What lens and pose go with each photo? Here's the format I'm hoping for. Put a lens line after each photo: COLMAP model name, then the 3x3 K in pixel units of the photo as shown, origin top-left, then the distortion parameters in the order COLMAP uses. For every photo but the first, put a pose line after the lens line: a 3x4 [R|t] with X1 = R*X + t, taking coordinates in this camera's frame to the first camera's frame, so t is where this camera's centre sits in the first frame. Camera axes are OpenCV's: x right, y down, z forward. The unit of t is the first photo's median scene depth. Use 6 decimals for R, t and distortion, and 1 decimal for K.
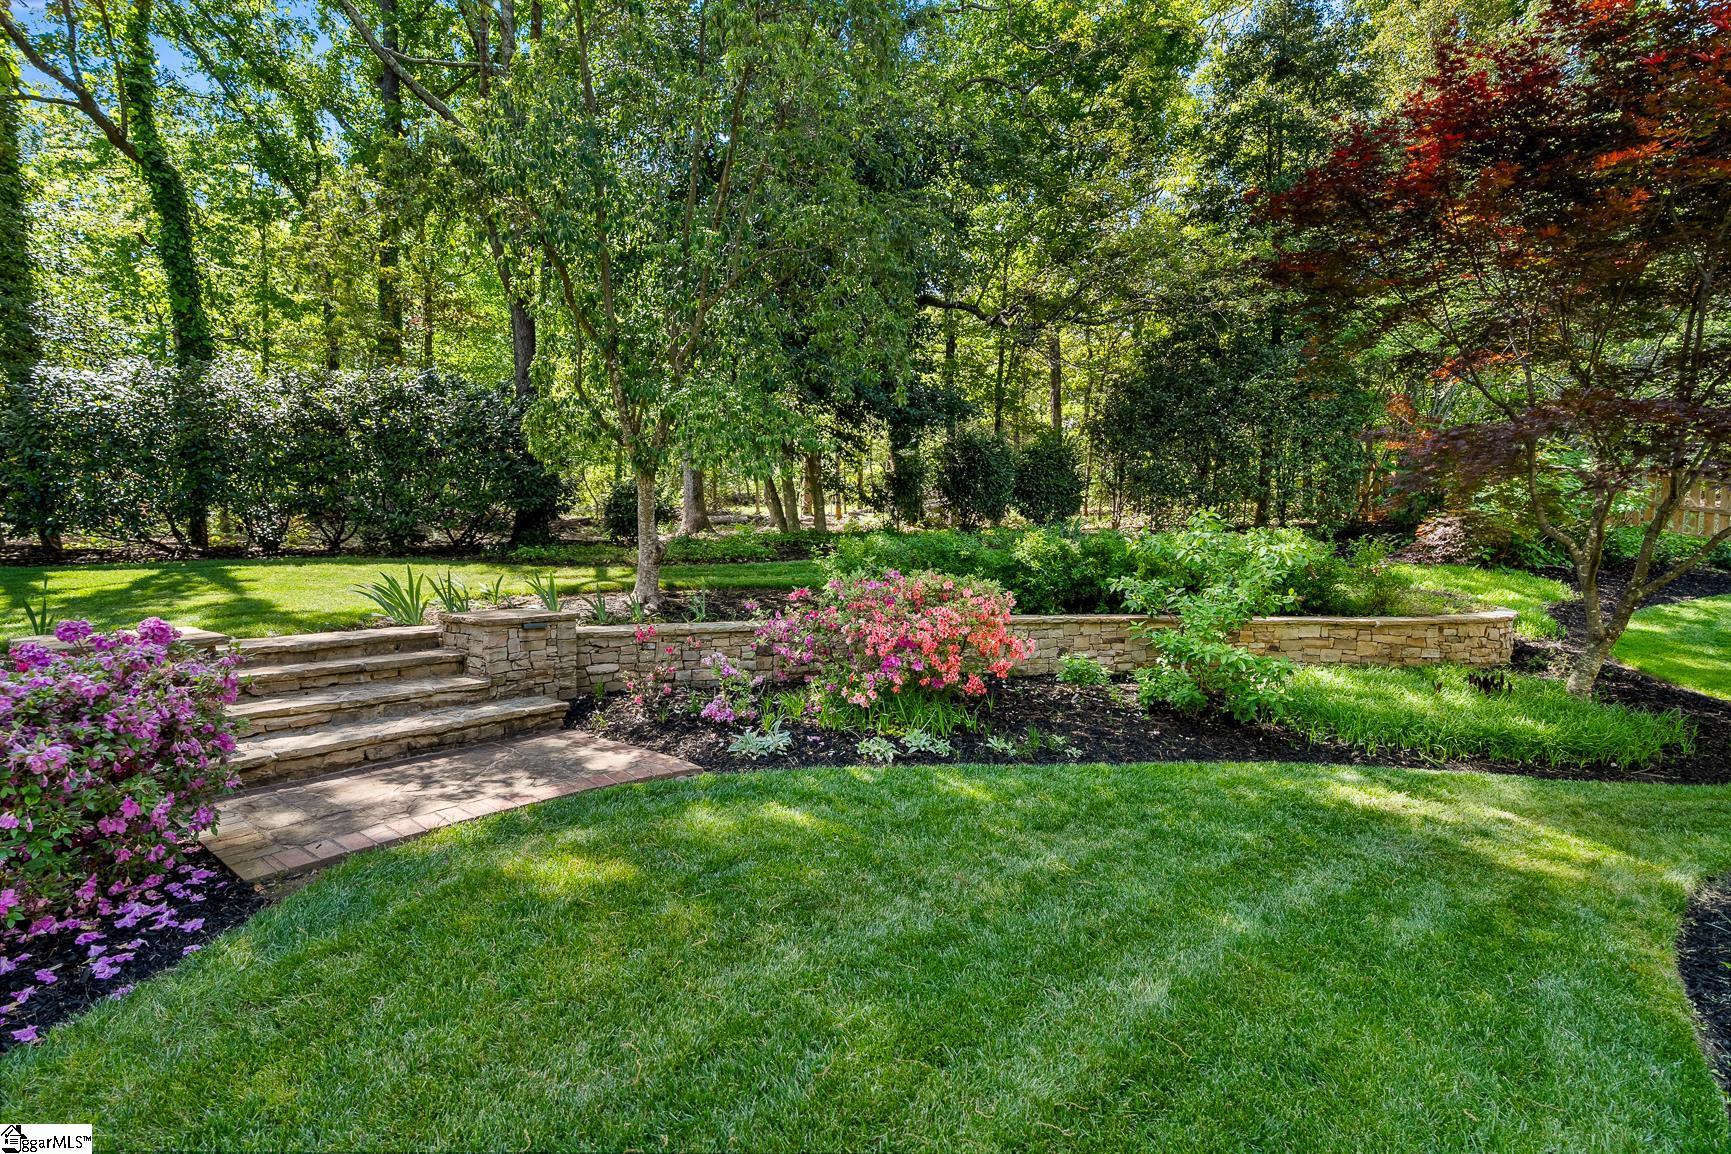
lens RADIAL K [[778.2, 0, 861.1], [0, 778.2, 586.5], [0, 0, 1]] dist [-0.000269, 0.000152]
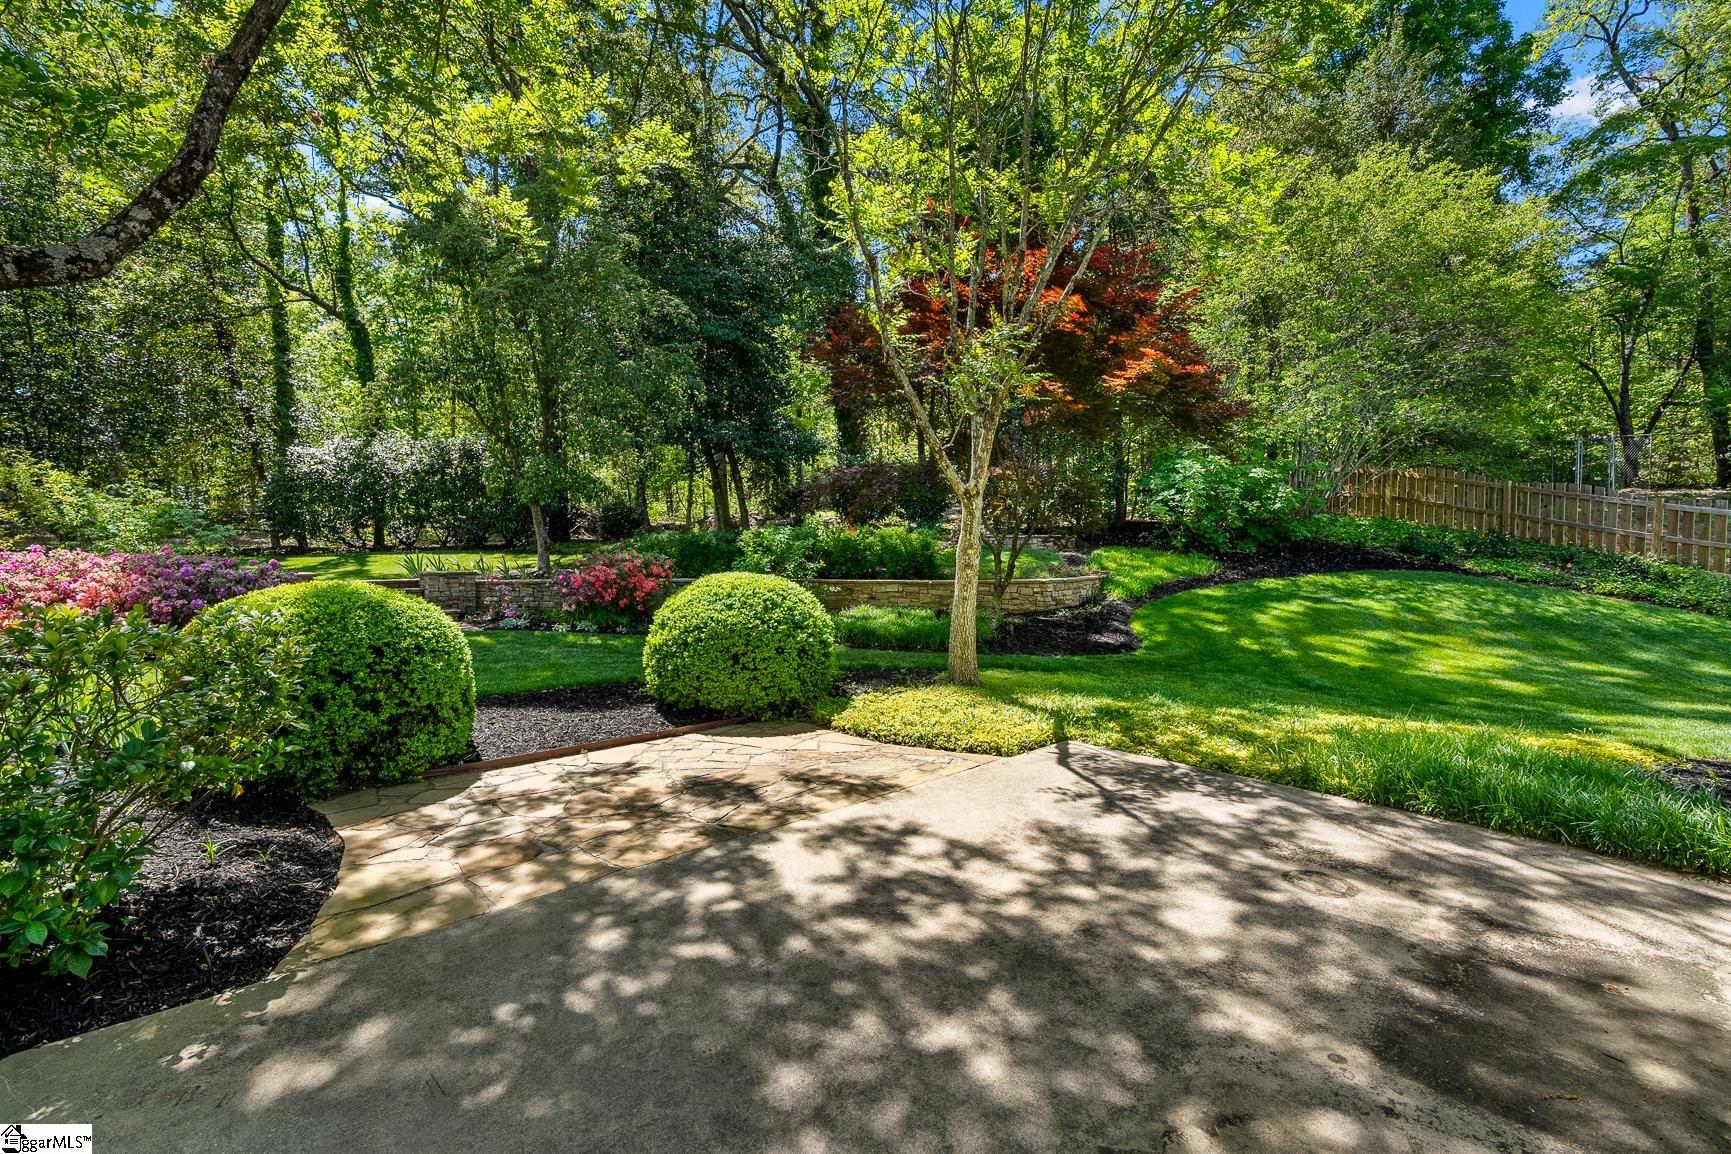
lens RADIAL K [[778.2, 0, 869.9], [0, 778.2, 568.4], [0, 0, 1]] dist [-0.000269, 0.000152]
pose [[0.977202, -0.008658, -0.212135, 0.650422], [0.005683, 0.999877, -0.014633, 0.036078], [0.212235, 0.013094, 0.977131, -0.487767]]
